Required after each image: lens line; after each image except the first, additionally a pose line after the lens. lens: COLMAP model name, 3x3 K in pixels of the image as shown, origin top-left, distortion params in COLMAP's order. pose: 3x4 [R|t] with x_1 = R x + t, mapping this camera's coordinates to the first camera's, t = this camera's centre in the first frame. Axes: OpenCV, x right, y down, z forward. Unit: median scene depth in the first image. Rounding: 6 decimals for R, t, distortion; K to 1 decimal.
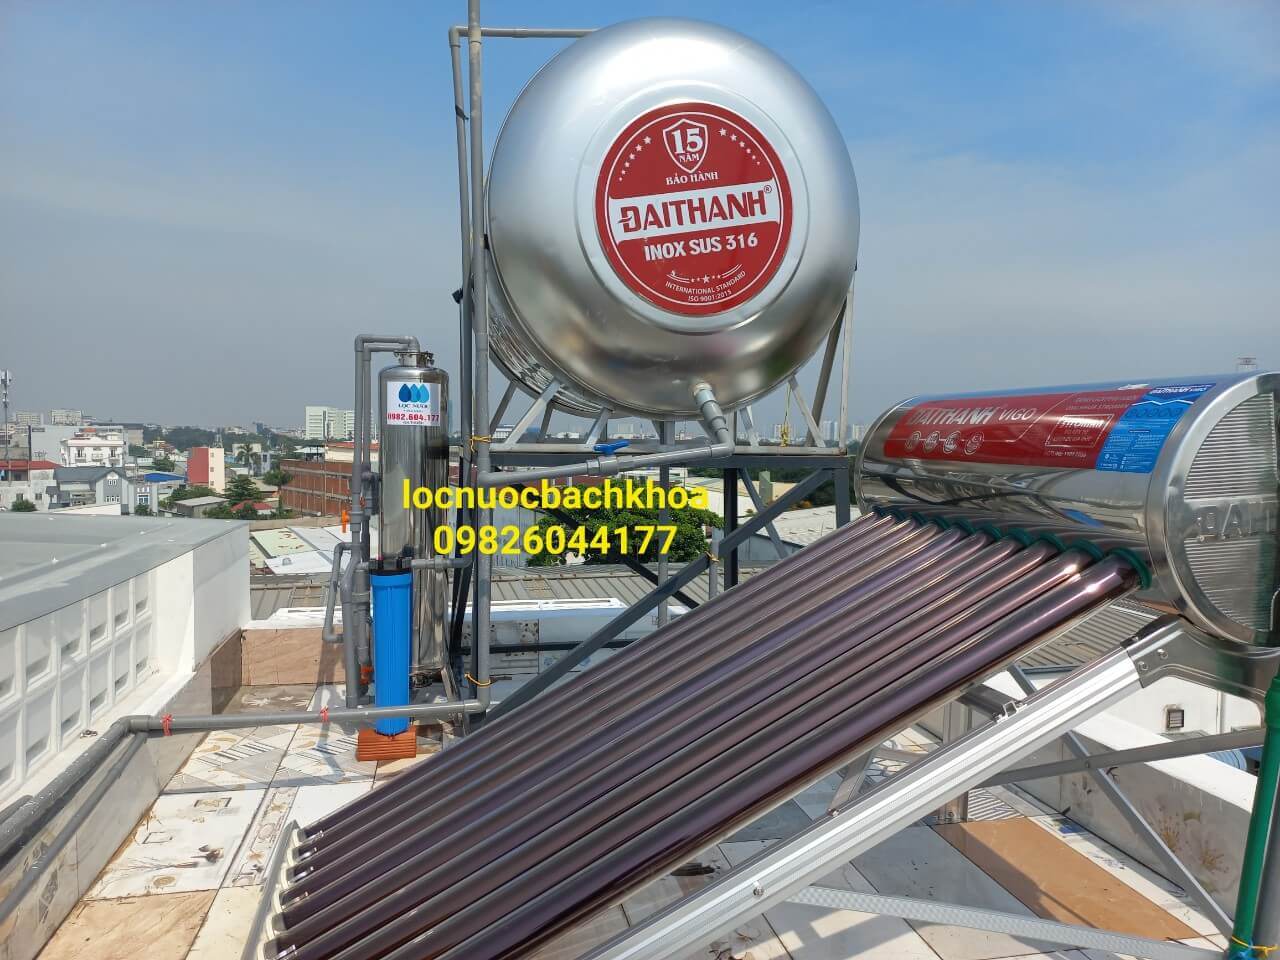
lens RADIAL K [[876.8, 0, 664.1], [0, 876.8, 477.8], [0, 0, 1]] dist [0.000458, -0.002469]
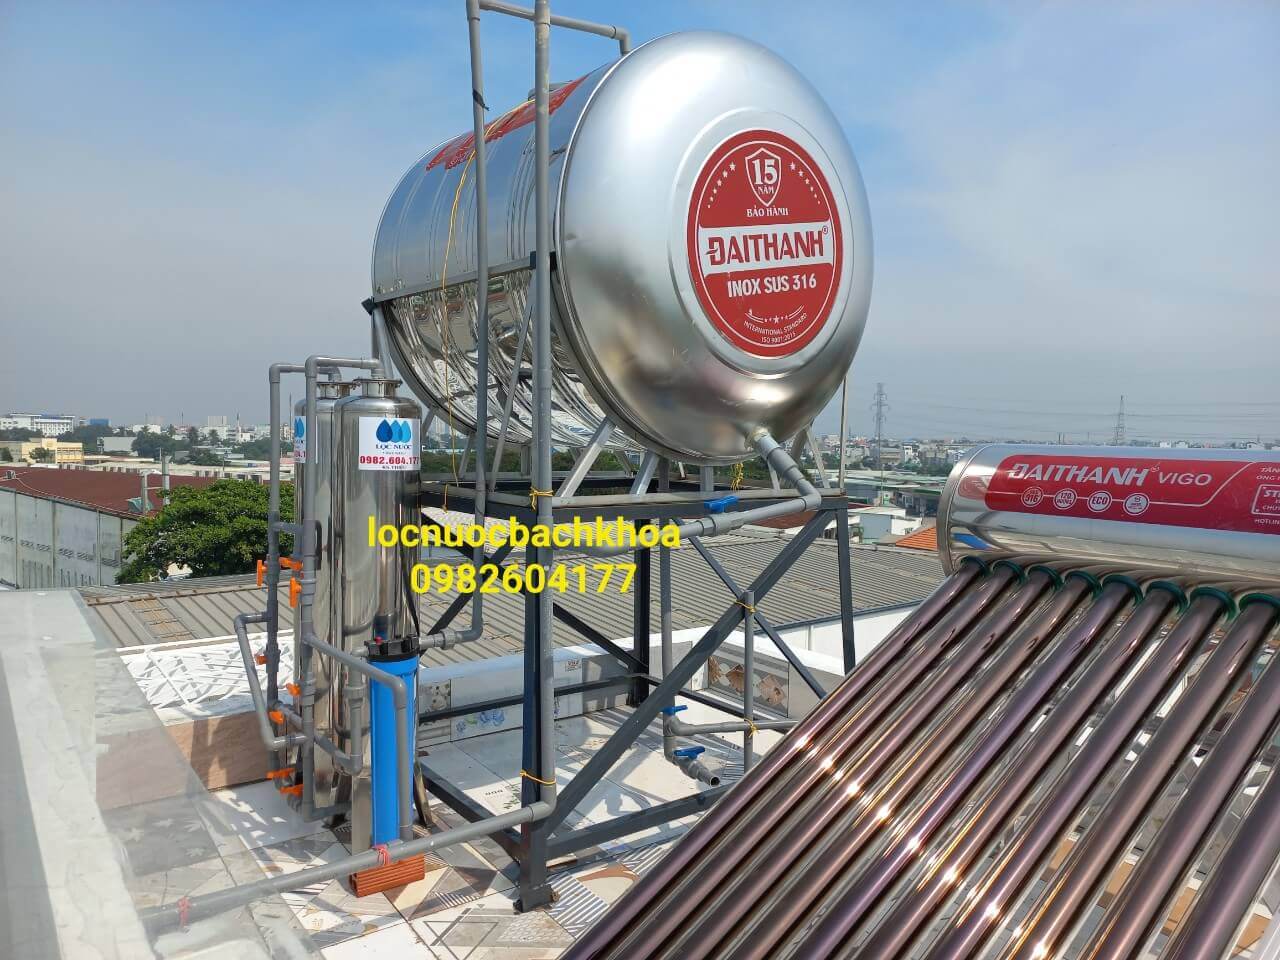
lens RADIAL K [[876.8, 0, 664.1], [0, 876.8, 477.8], [0, 0, 1]] dist [0.000458, -0.002469]
pose [[0.922958, -0.014824, 0.384615, -0.433362], [0.014283, 0.999889, 0.004263, -0.062309], [-0.384635, 0.001559, 0.923067, 0.175382]]
